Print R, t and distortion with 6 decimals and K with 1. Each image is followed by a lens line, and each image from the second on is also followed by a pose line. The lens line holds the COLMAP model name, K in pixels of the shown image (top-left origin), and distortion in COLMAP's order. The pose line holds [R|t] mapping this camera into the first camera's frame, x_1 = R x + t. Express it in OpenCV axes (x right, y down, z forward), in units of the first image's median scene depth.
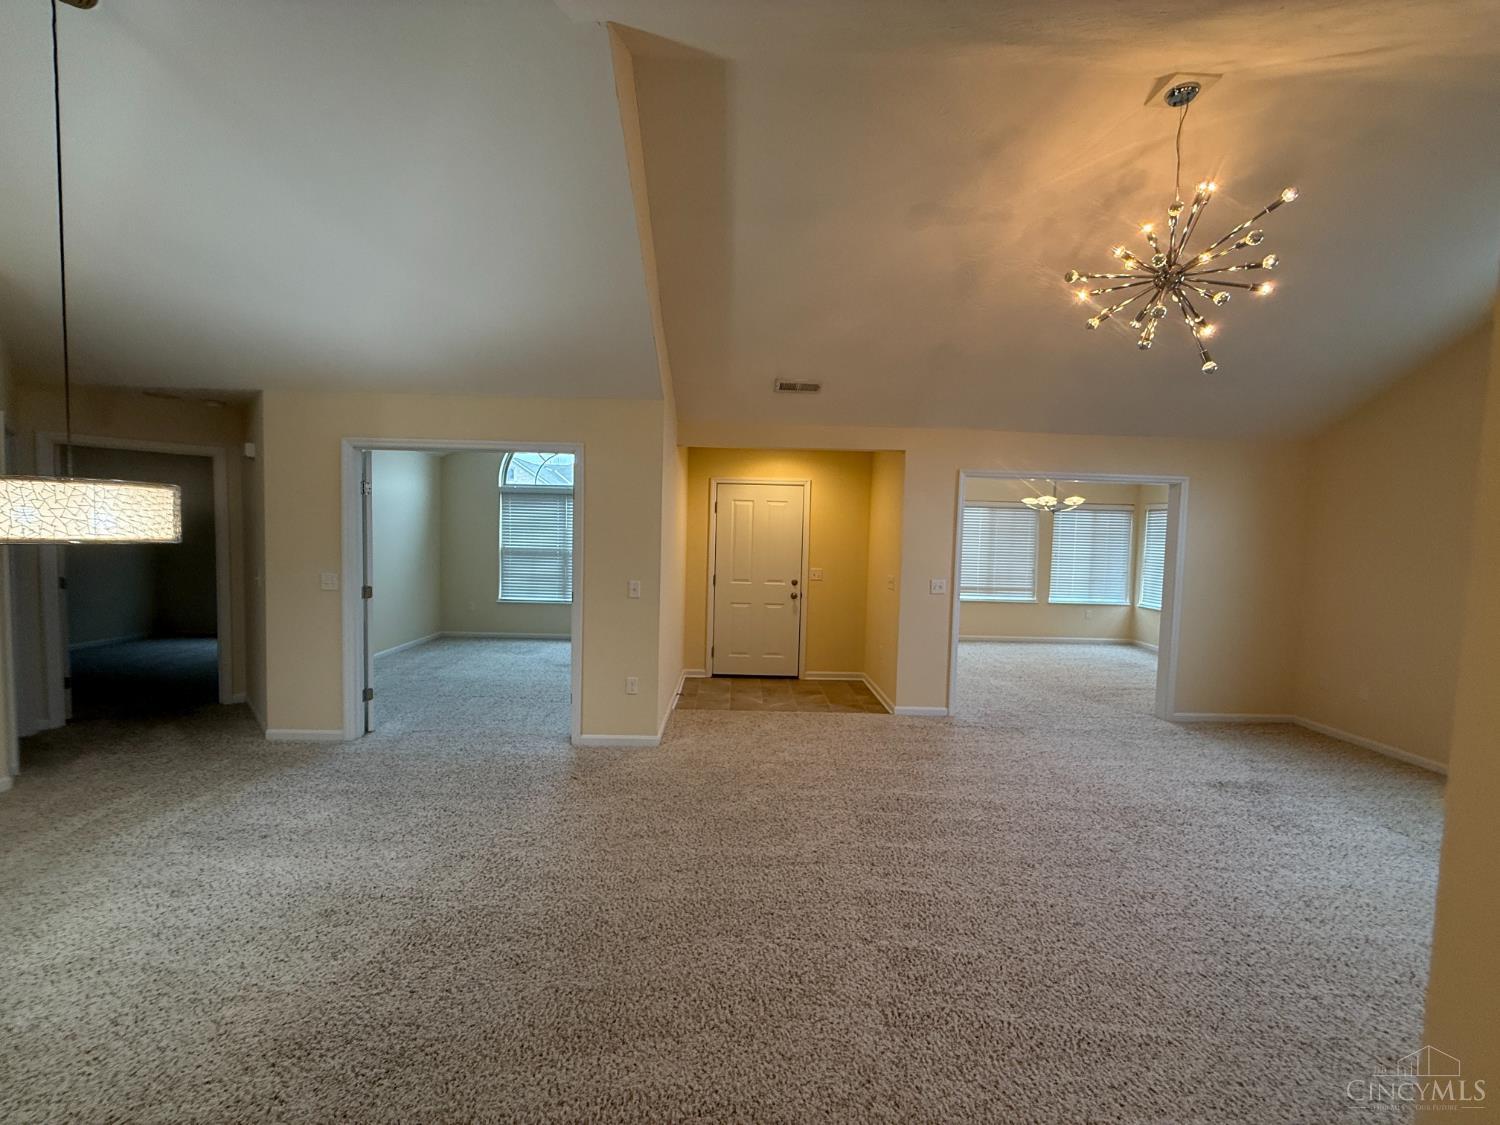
lens RADIAL K [[592.3, 0, 737.0], [0, 592.3, 561.2], [0, 0, 1]] dist [-0.002253, 0.001059]
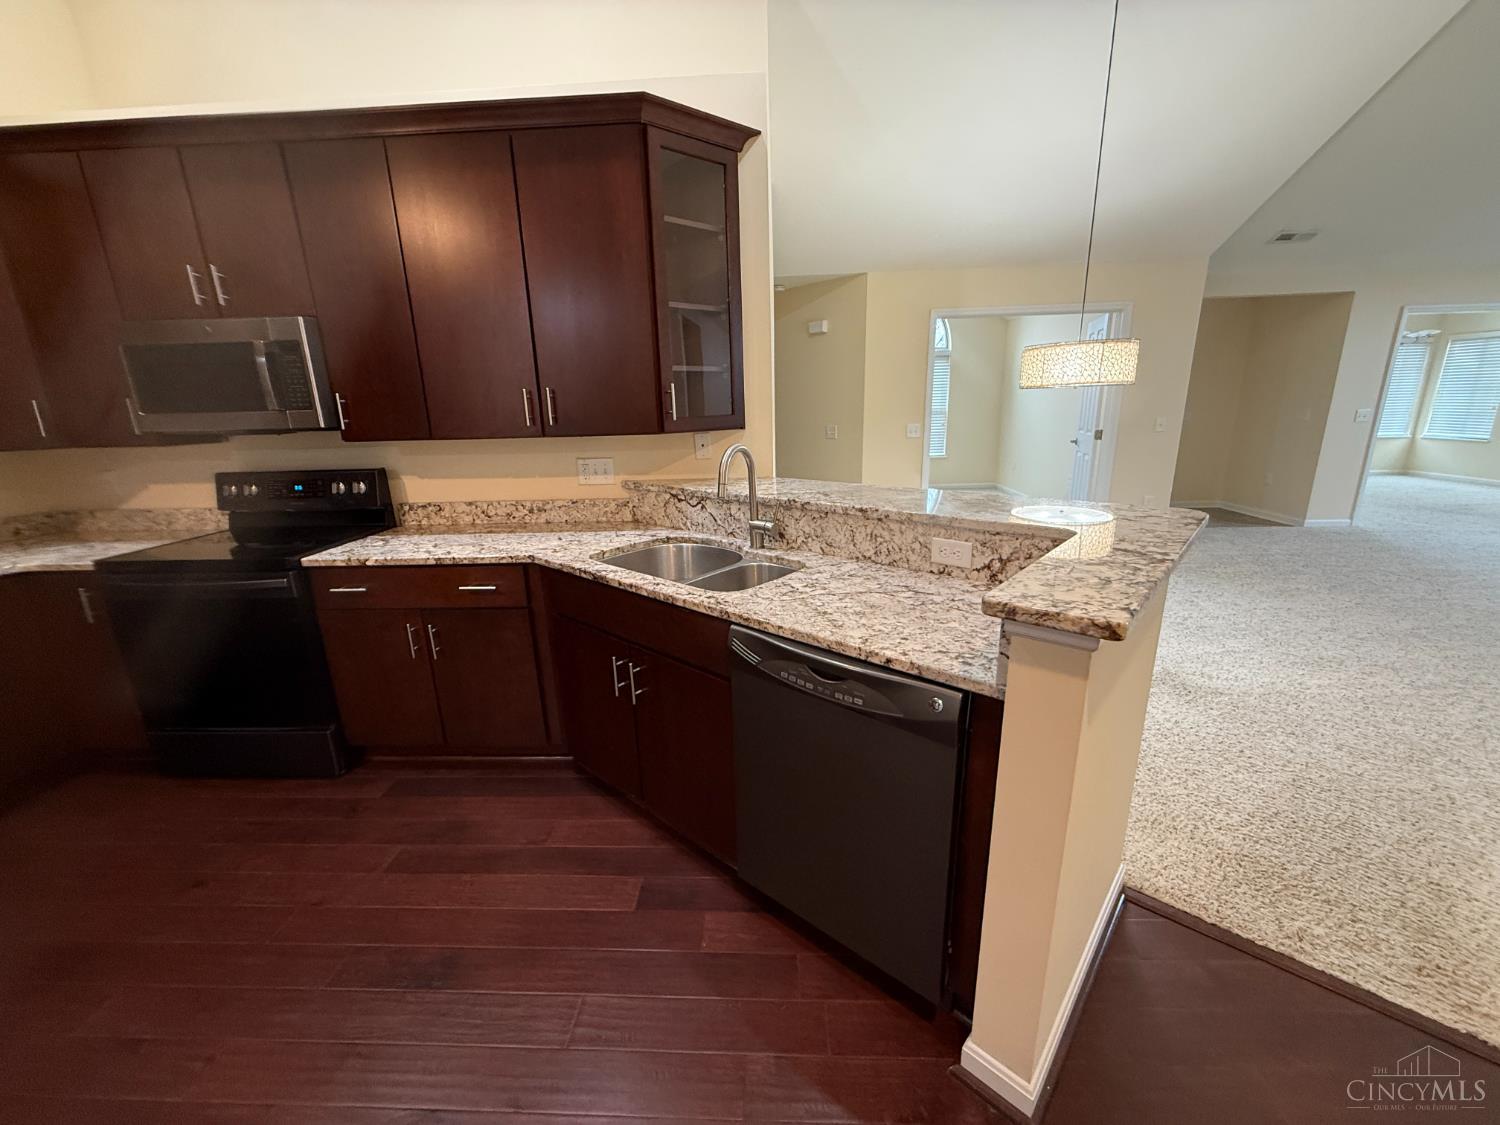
lens RADIAL K [[592.3, 0, 749.0], [0, 592.3, 567.9], [0, 0, 1]] dist [-0.002253, 0.001059]
pose [[0.997031, -0.044235, -0.063020, -0.808132], [0.056559, 0.976143, 0.209635, 0.023689], [0.052244, -0.212577, 0.975747, -0.258697]]
